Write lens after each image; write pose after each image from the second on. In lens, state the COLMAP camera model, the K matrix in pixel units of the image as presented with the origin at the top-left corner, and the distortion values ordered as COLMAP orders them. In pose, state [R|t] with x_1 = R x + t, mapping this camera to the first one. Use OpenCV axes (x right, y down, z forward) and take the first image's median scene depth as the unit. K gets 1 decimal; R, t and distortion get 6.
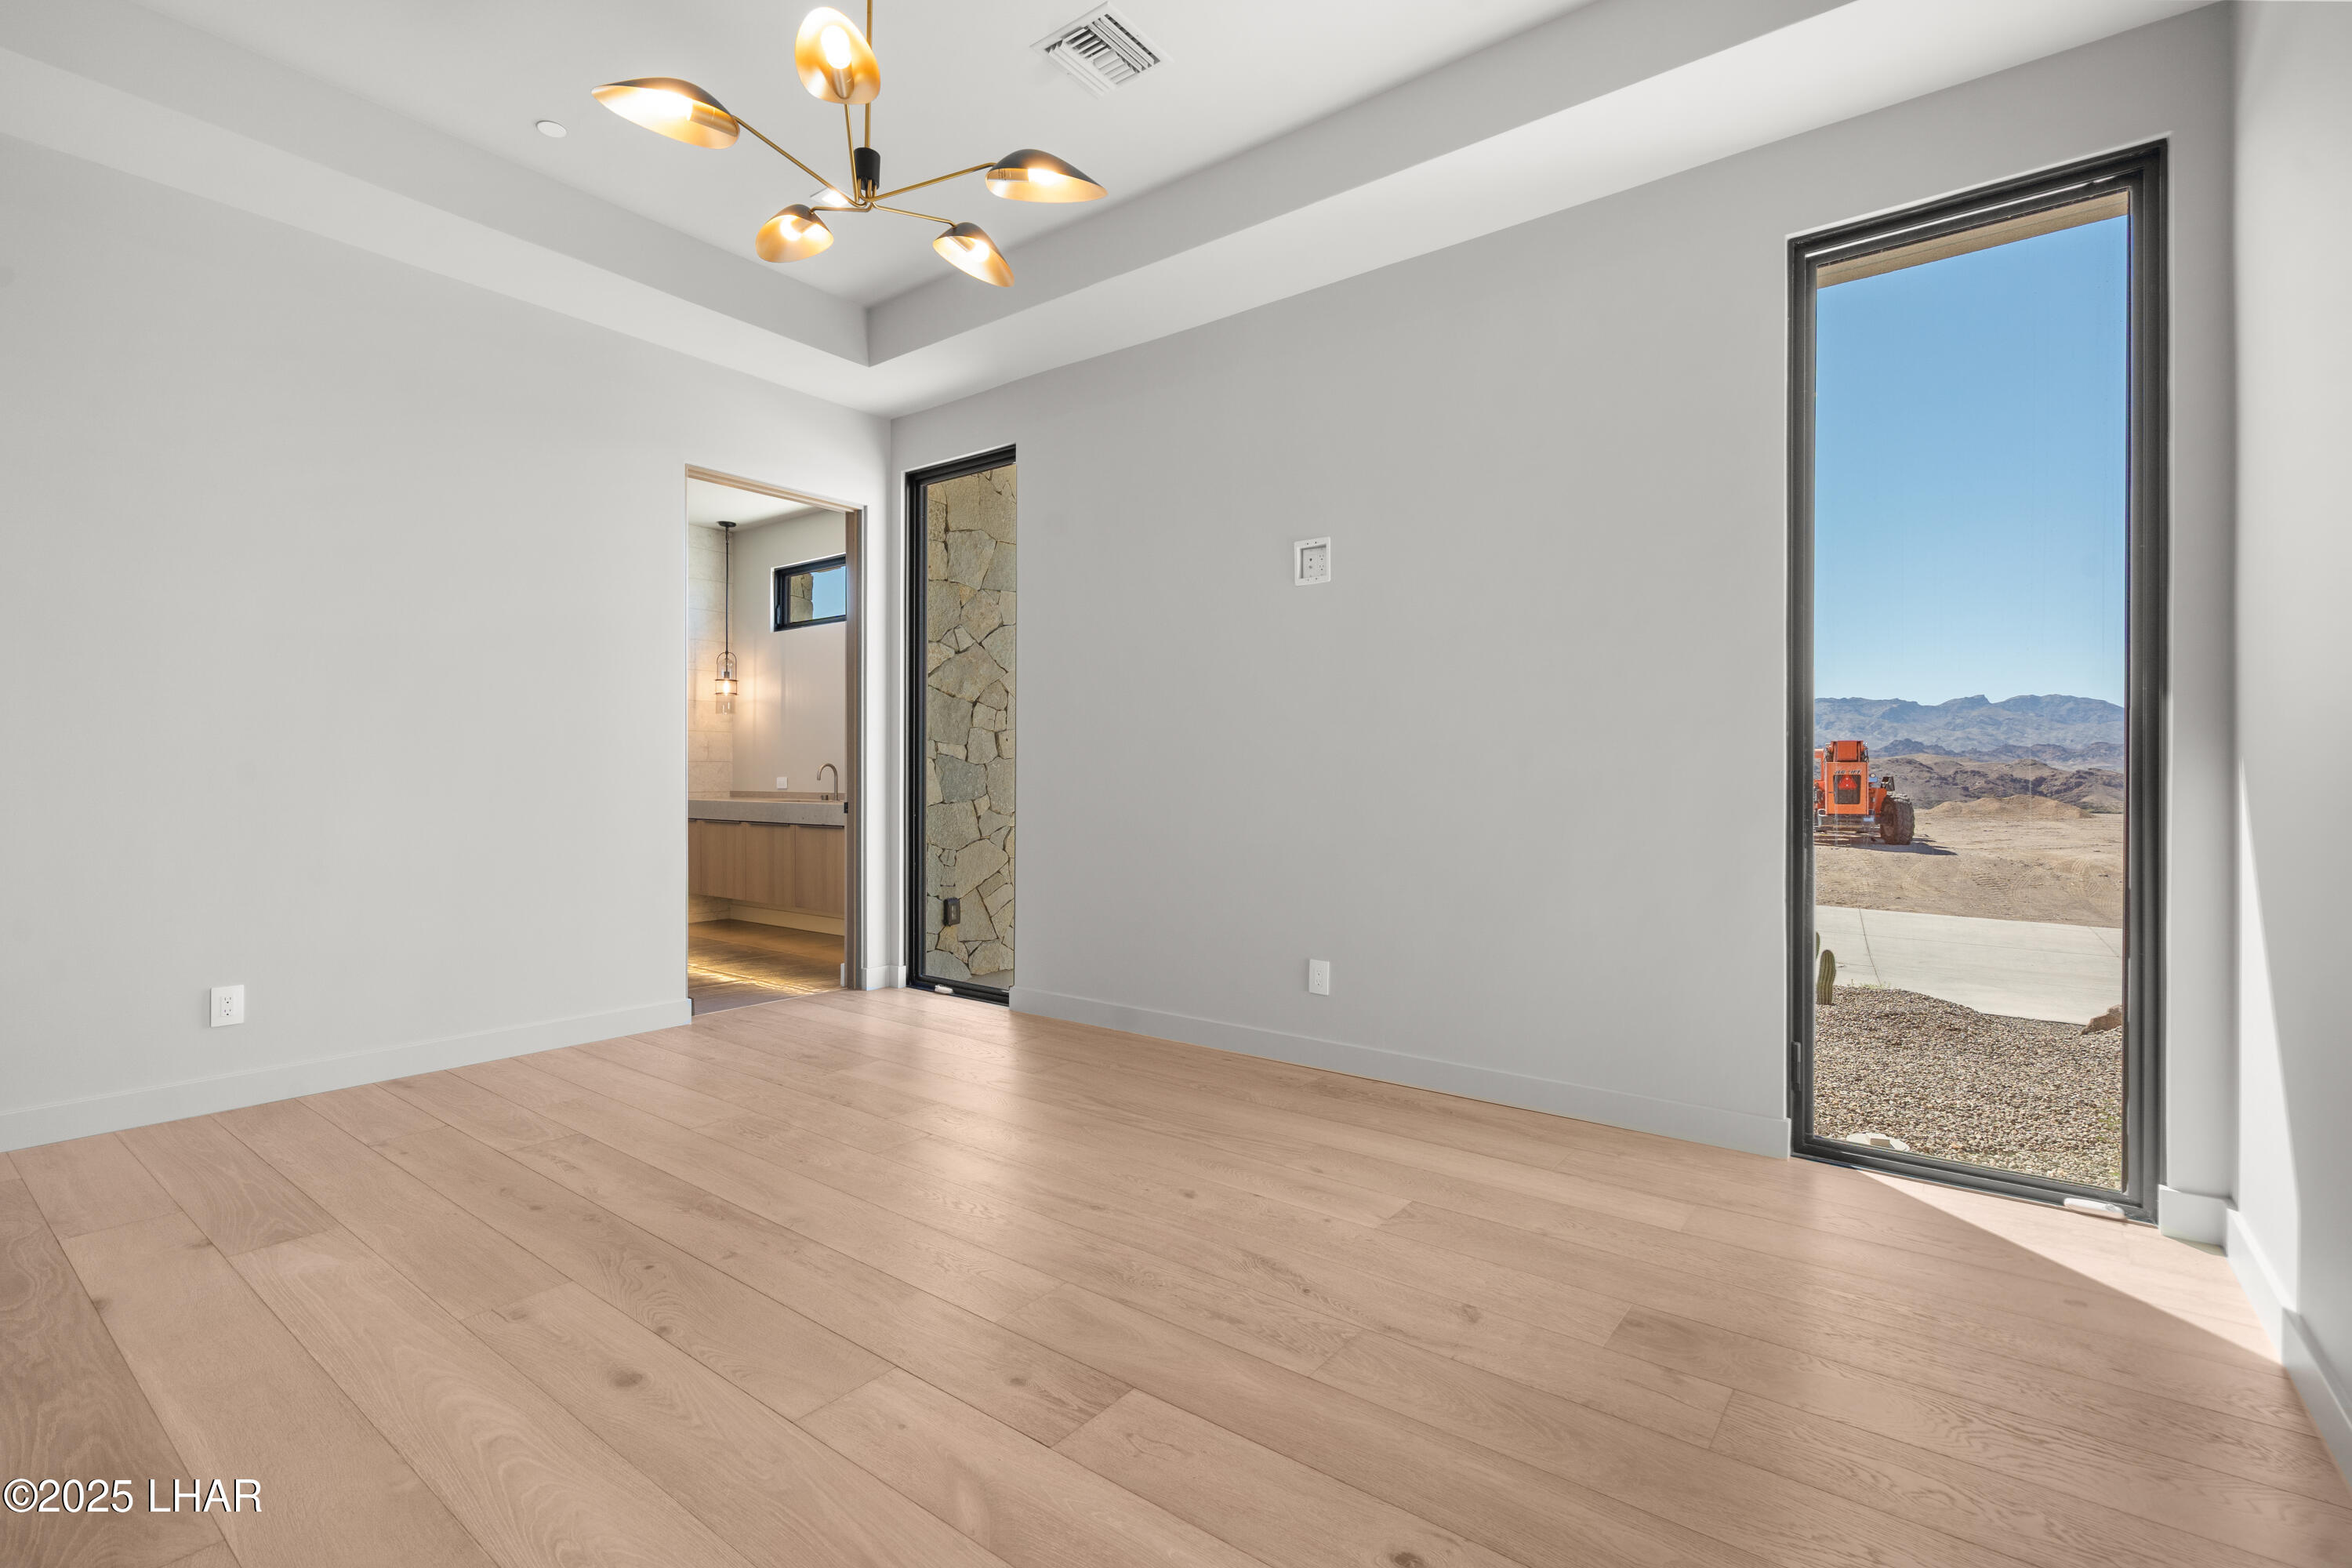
lens RADIAL K [[1085.5, 0, 1155.4], [0, 1085.5, 782.6], [0, 0, 1]] dist [-0.002026, 0.000905]
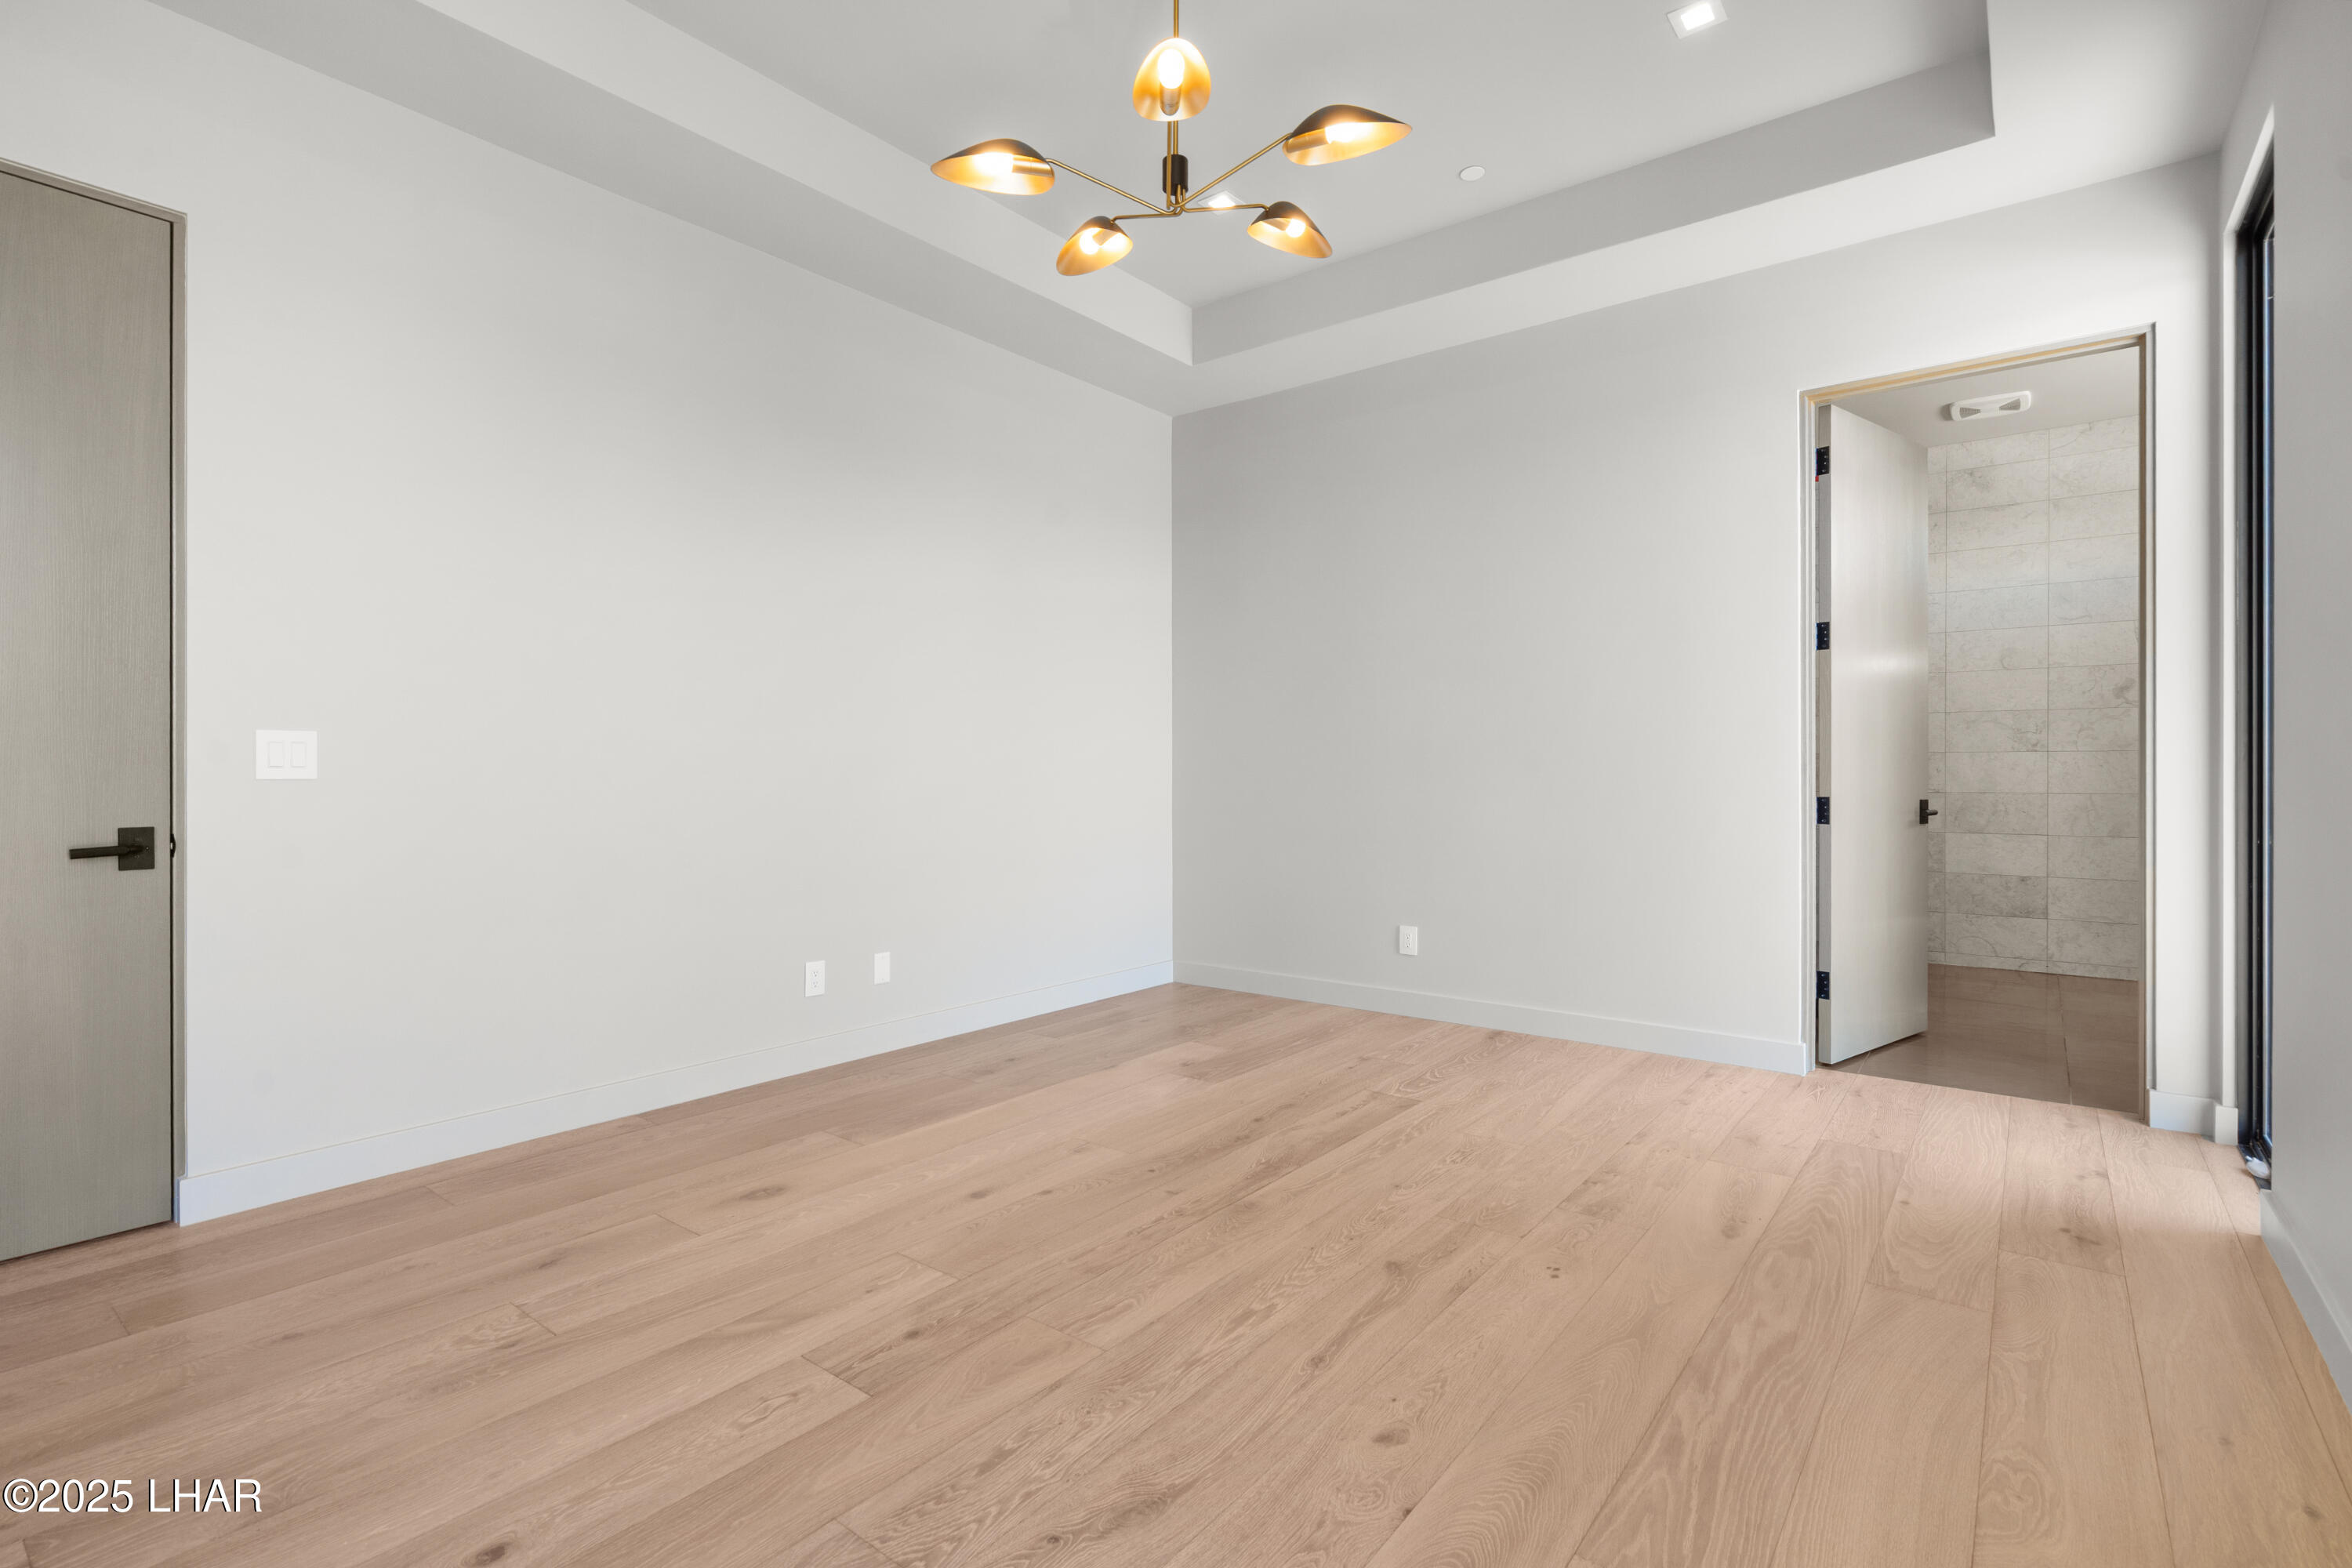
lens RADIAL K [[1085.5, 0, 1155.4], [0, 1085.5, 782.6], [0, 0, 1]] dist [-0.002026, 0.000905]
pose [[-0.011401, 0.005891, -0.999918, 0.656430], [-0.002864, 0.999978, 0.005924, -0.002789], [0.999931, 0.002931, -0.011384, 0.869773]]
